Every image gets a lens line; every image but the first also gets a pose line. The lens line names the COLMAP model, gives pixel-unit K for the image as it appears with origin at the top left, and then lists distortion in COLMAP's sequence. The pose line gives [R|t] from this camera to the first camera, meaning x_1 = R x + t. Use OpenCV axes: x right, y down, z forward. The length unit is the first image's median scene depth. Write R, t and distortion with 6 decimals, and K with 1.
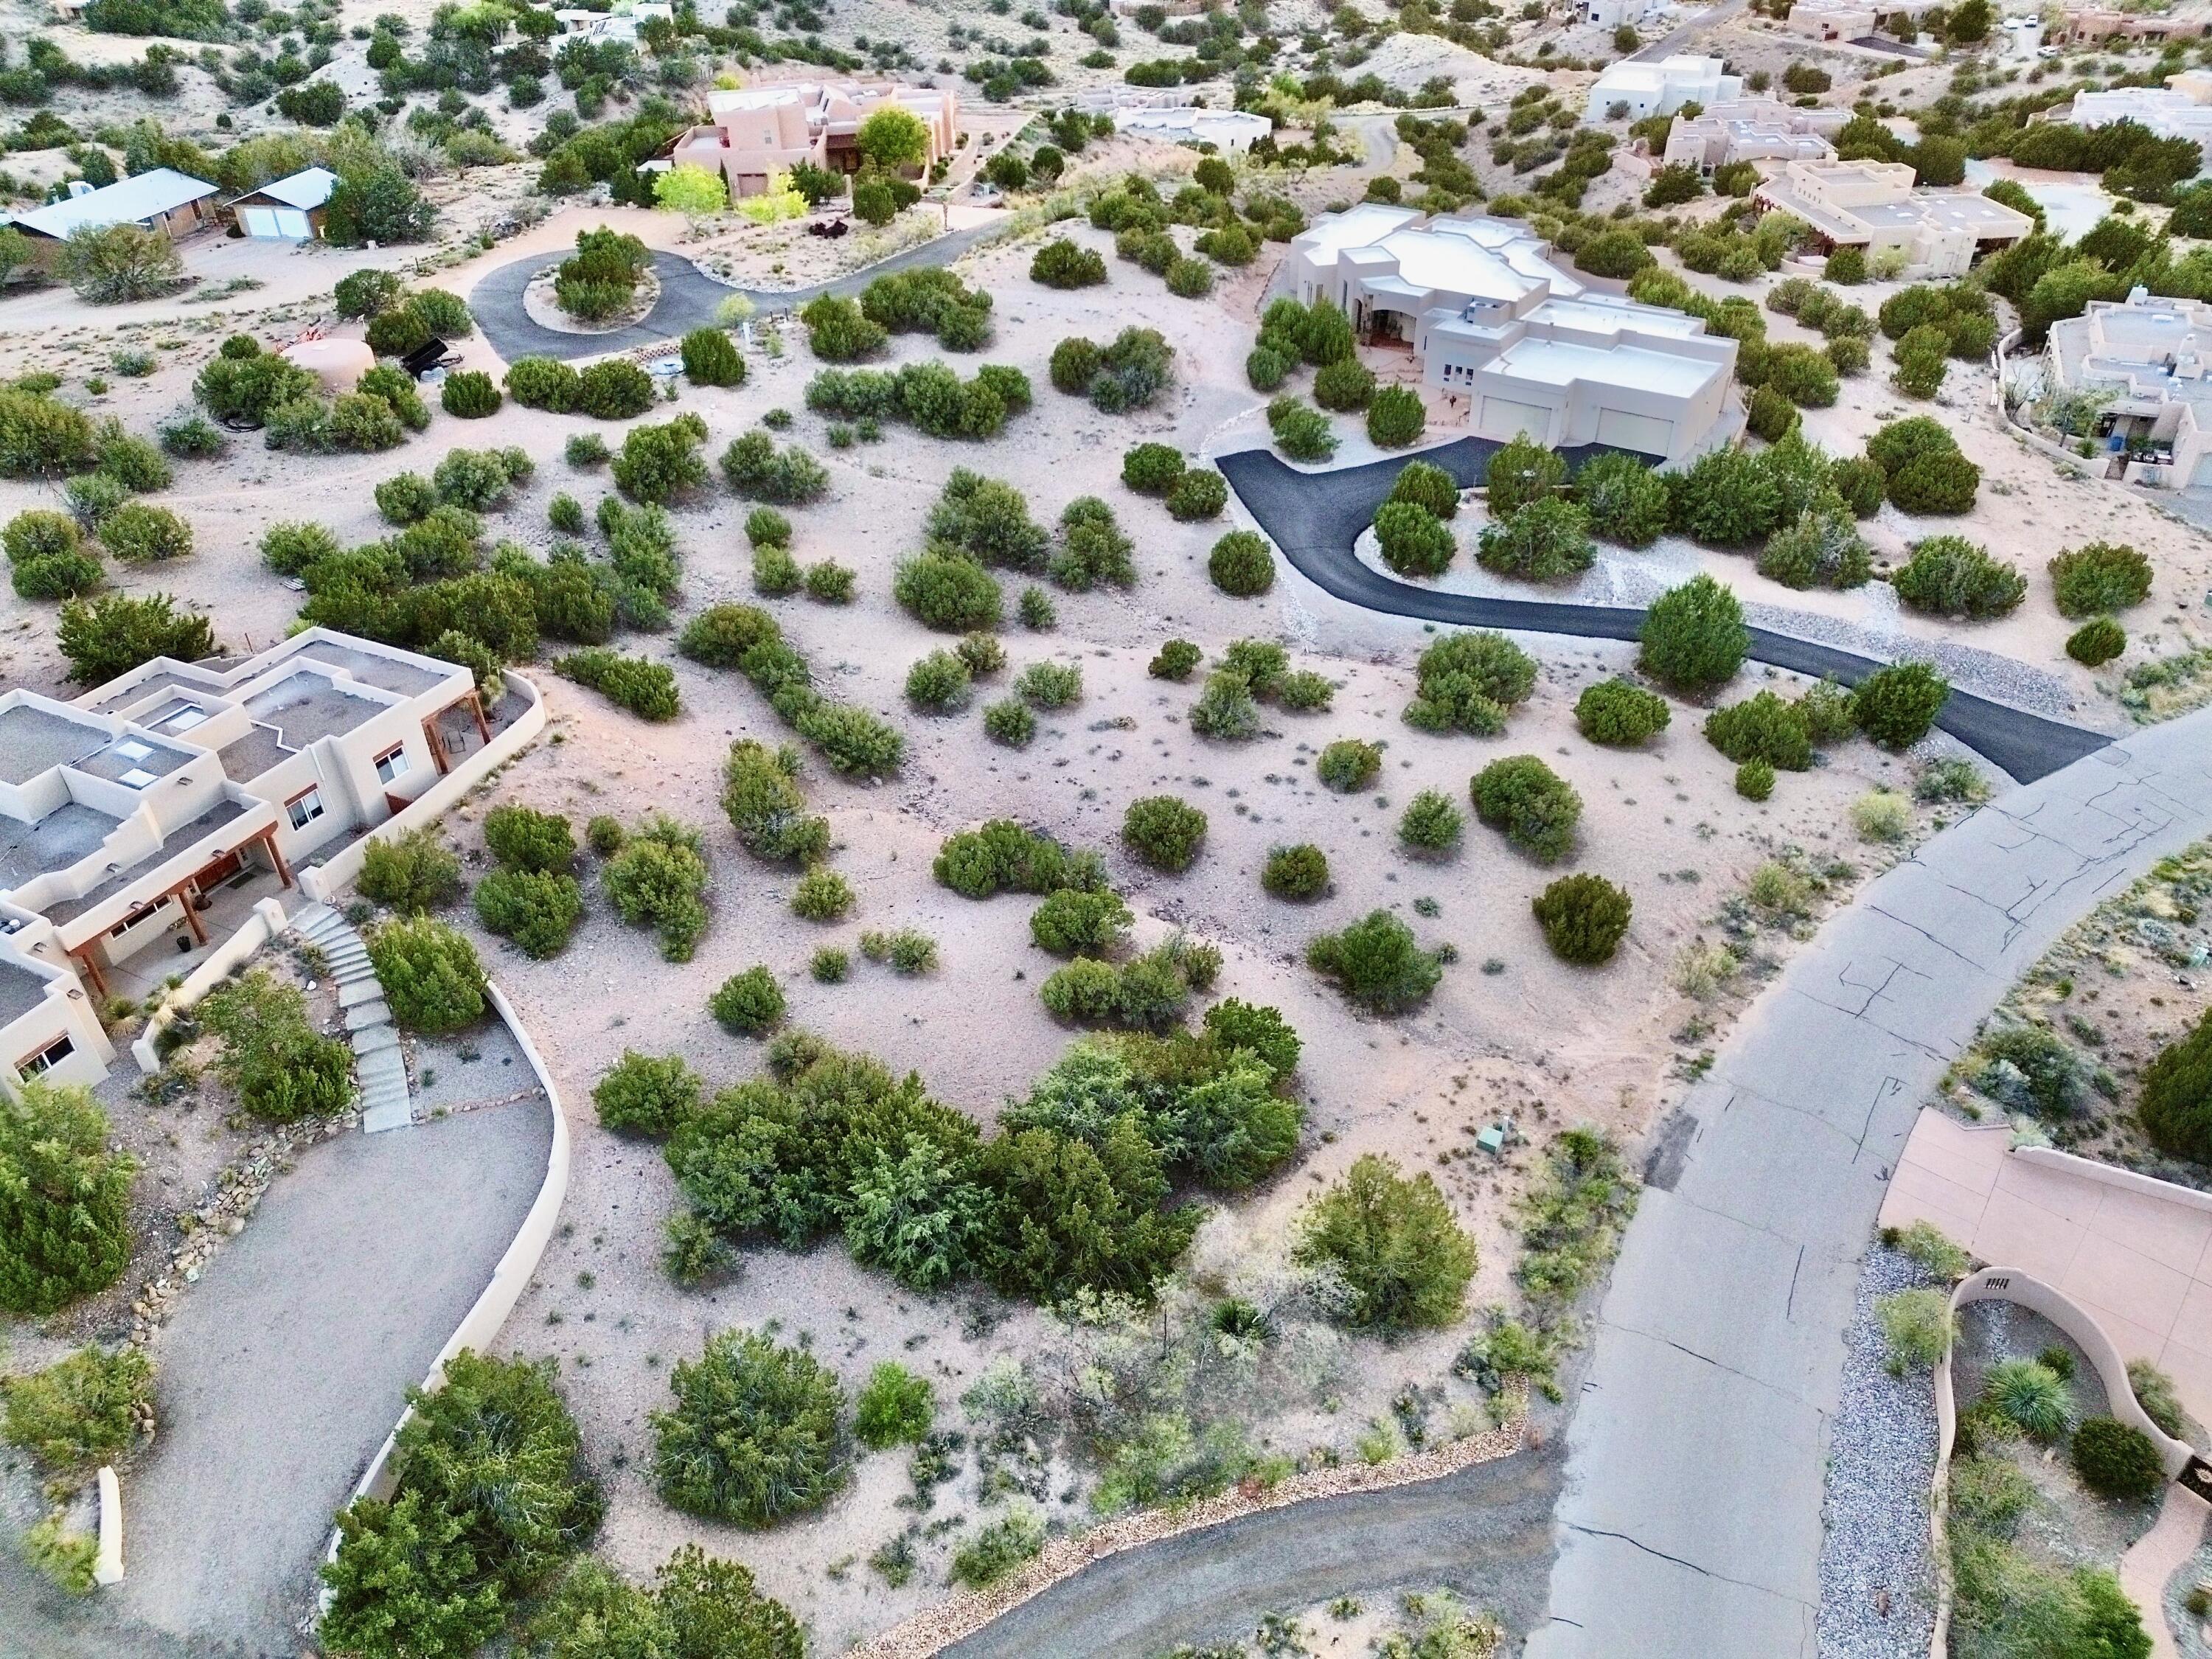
lens RADIAL K [[1559.0, 0, 1101.7], [0, 1559.0, 826.6], [0, 0, 1]] dist [0.076791, -0.077707]
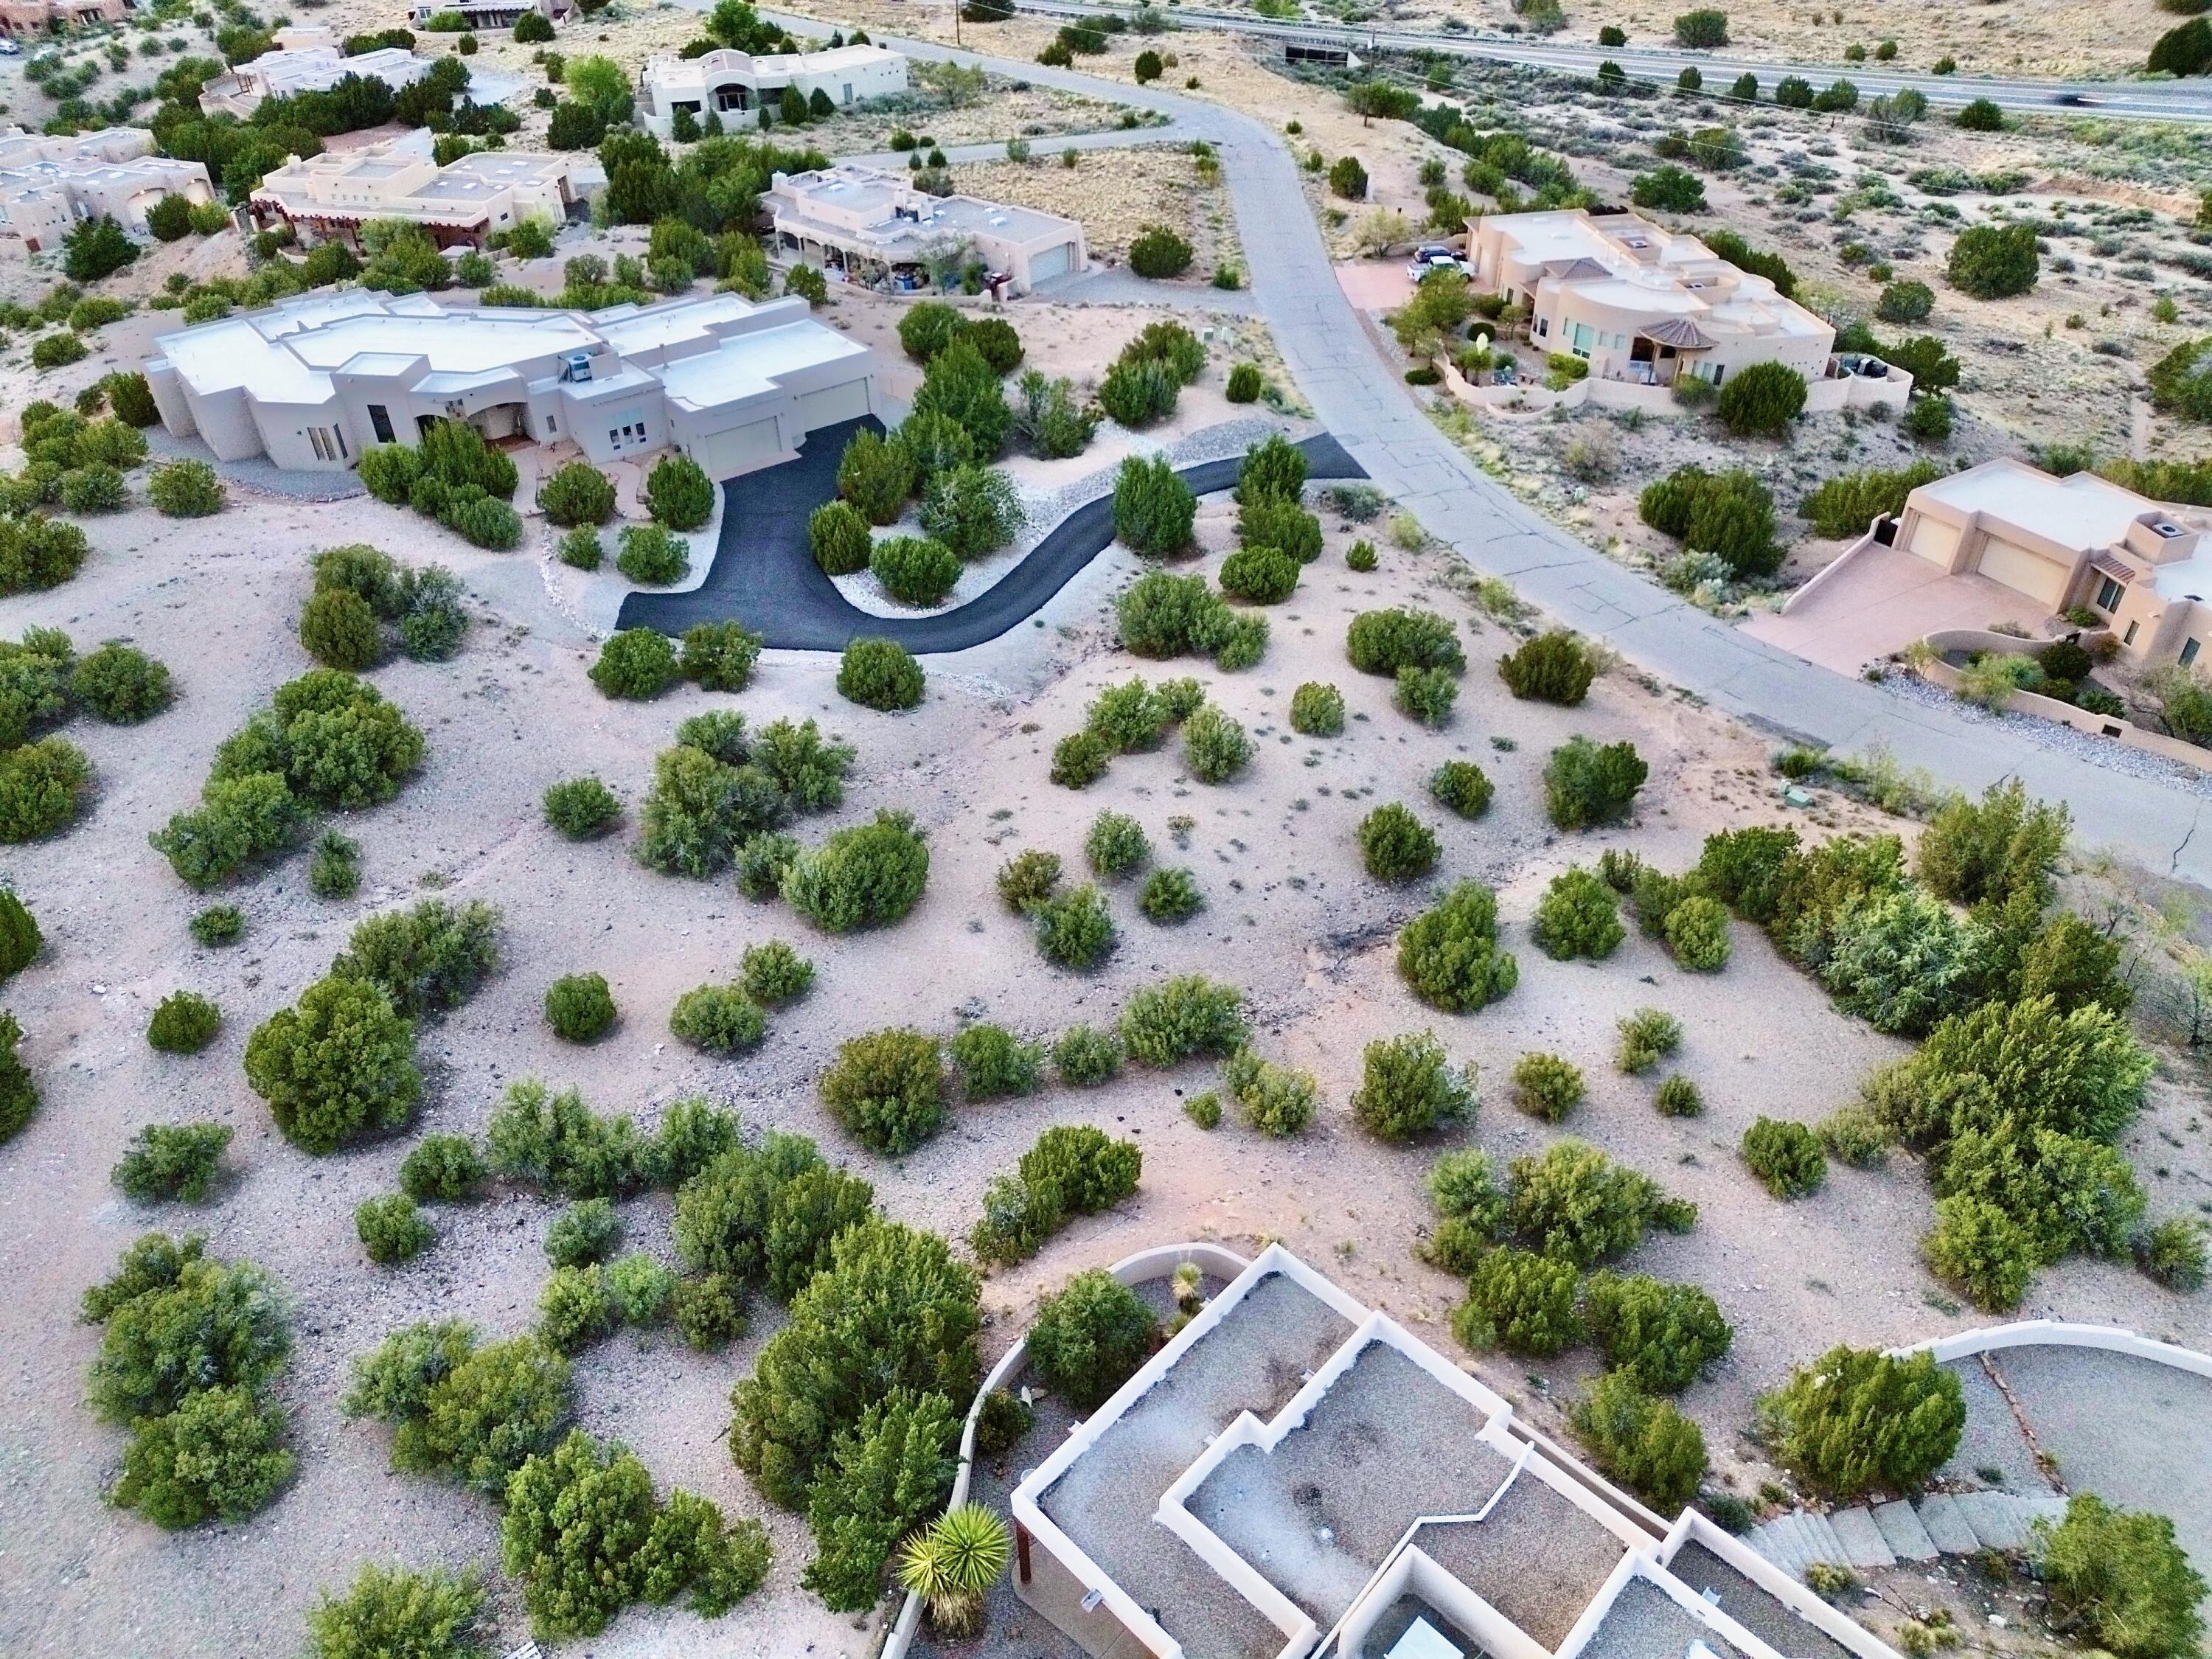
lens RADIAL K [[1559.0, 0, 1101.7], [0, 1559.0, 826.6], [0, 0, 1]] dist [0.076791, -0.077707]
pose [[0.304674, -0.569088, 0.763749, -0.610117], [0.562561, 0.754580, 0.337839, -0.354439], [-0.768570, 0.326724, 0.550047, 0.525583]]
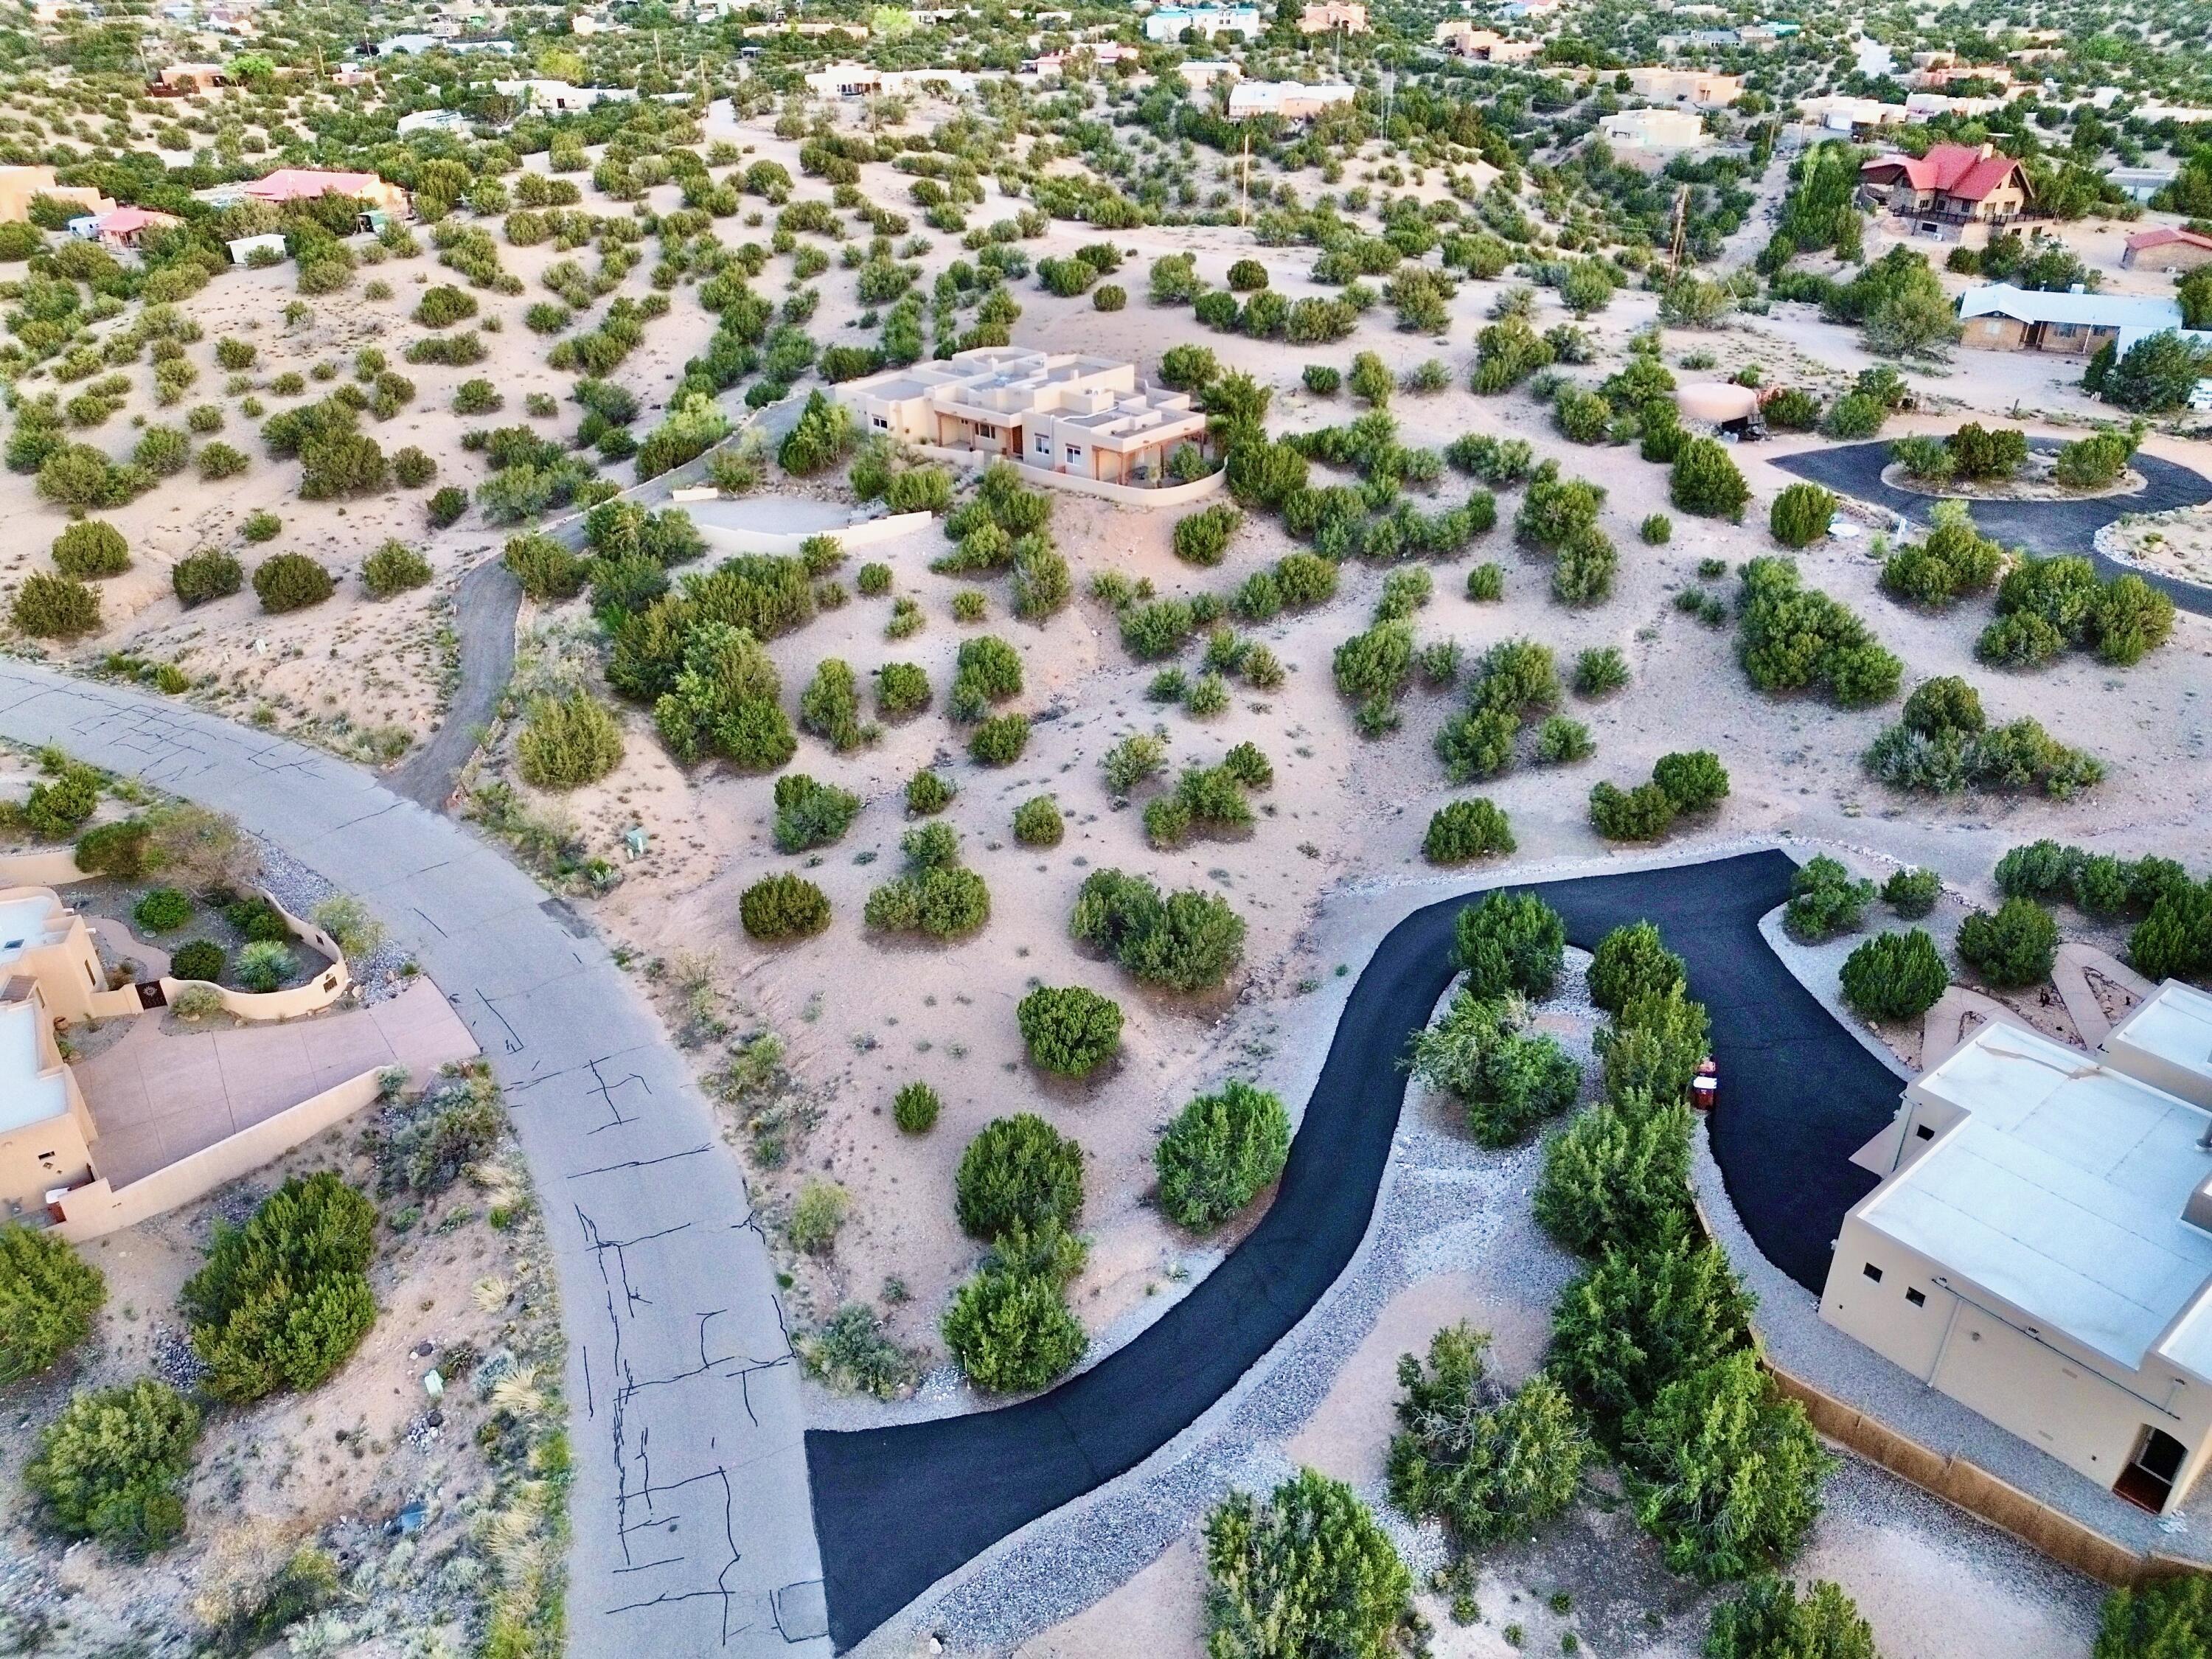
lens RADIAL K [[1559.0, 0, 1101.7], [0, 1559.0, 826.6], [0, 0, 1]] dist [0.076791, -0.077707]
pose [[-0.278951, 0.480582, -0.831401, 0.920203], [-0.542633, 0.635416, 0.549359, -0.575994], [0.792298, 0.604390, 0.083530, 0.850355]]
